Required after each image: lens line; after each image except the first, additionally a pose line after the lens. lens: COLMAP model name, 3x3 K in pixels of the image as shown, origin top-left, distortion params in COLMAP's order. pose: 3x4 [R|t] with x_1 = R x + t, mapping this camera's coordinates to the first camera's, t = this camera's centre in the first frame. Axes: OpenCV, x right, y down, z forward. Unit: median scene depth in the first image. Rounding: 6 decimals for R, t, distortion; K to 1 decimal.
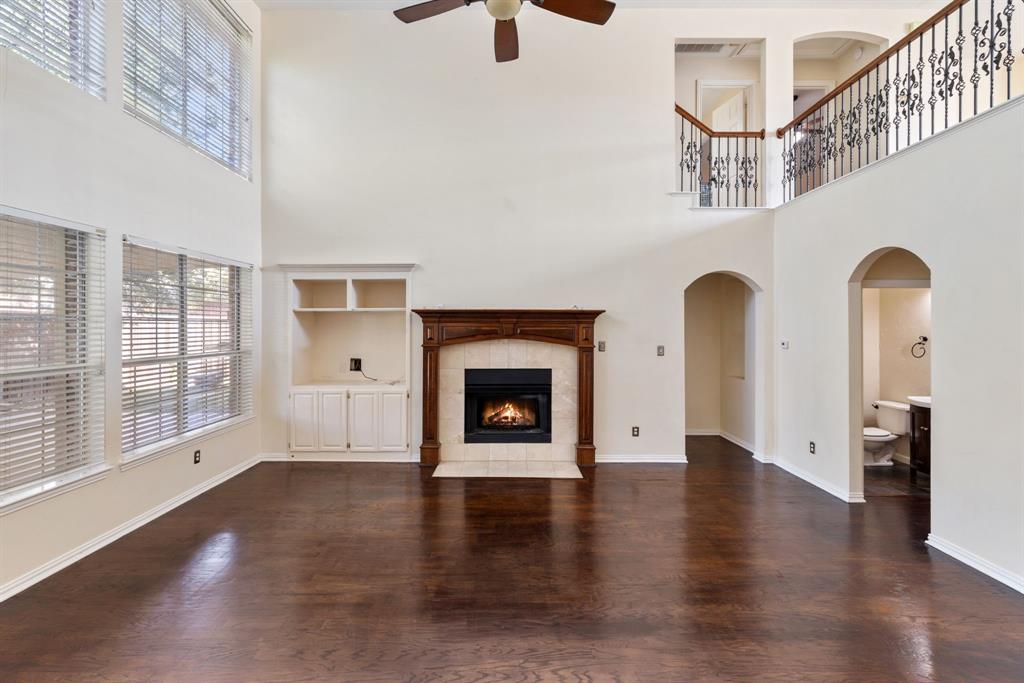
lens RADIAL K [[454.9, 0, 517.0], [0, 454.9, 332.0], [0, 0, 1]] dist [0.000966, 0.000984]
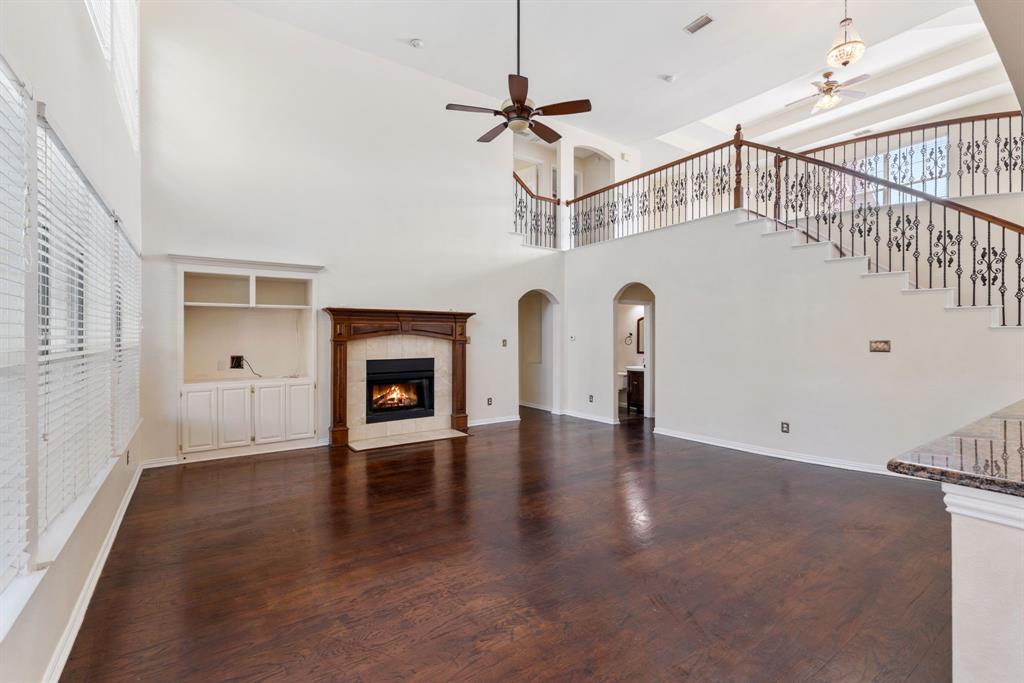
lens RADIAL K [[454.9, 0, 511.1], [0, 454.9, 341.4], [0, 0, 1]] dist [0.000966, 0.000984]
pose [[0.817593, -0.008505, 0.575733, -0.485076], [0.008673, 0.999959, 0.002455, 0.033760], [-0.575731, 0.002987, 0.817634, -0.168528]]
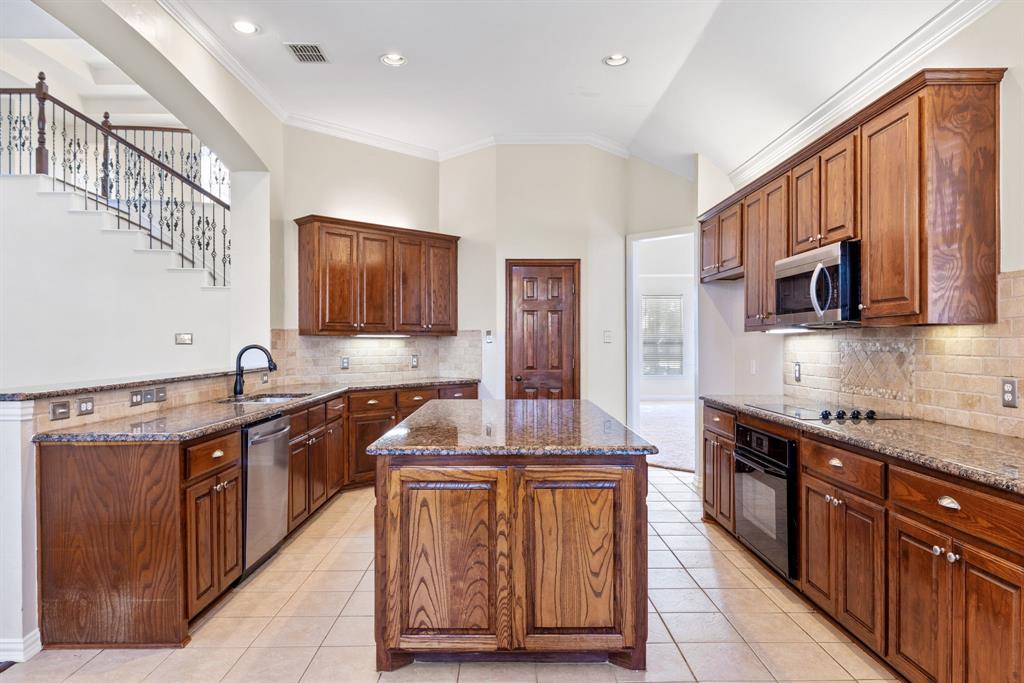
lens RADIAL K [[644.3, 0, 510.5], [0, 644.3, 347.2], [0, 0, 1]] dist [0.004895, -0.000429]
pose [[0.004104, -0.009586, 0.999946, -0.676881], [0.011314, 0.999891, 0.009539, 0.061824], [-0.999928, 0.011274, 0.004212, -0.502784]]
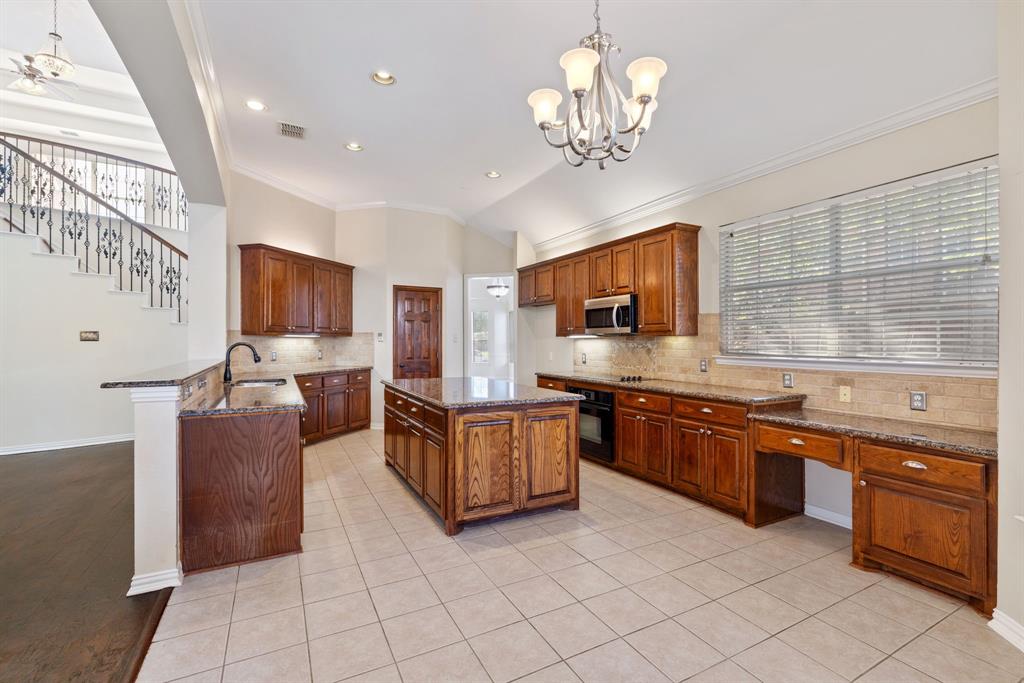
lens RADIAL K [[454.9, 0, 518.5], [0, 454.9, 339.9], [0, 0, 1]] dist [0.000966, 0.000984]
pose [[-0.465940, -0.001964, 0.884814, -0.741351], [0.001836, 0.999993, 0.003186, 0.057296], [-0.884815, 0.003109, -0.465933, -0.233004]]
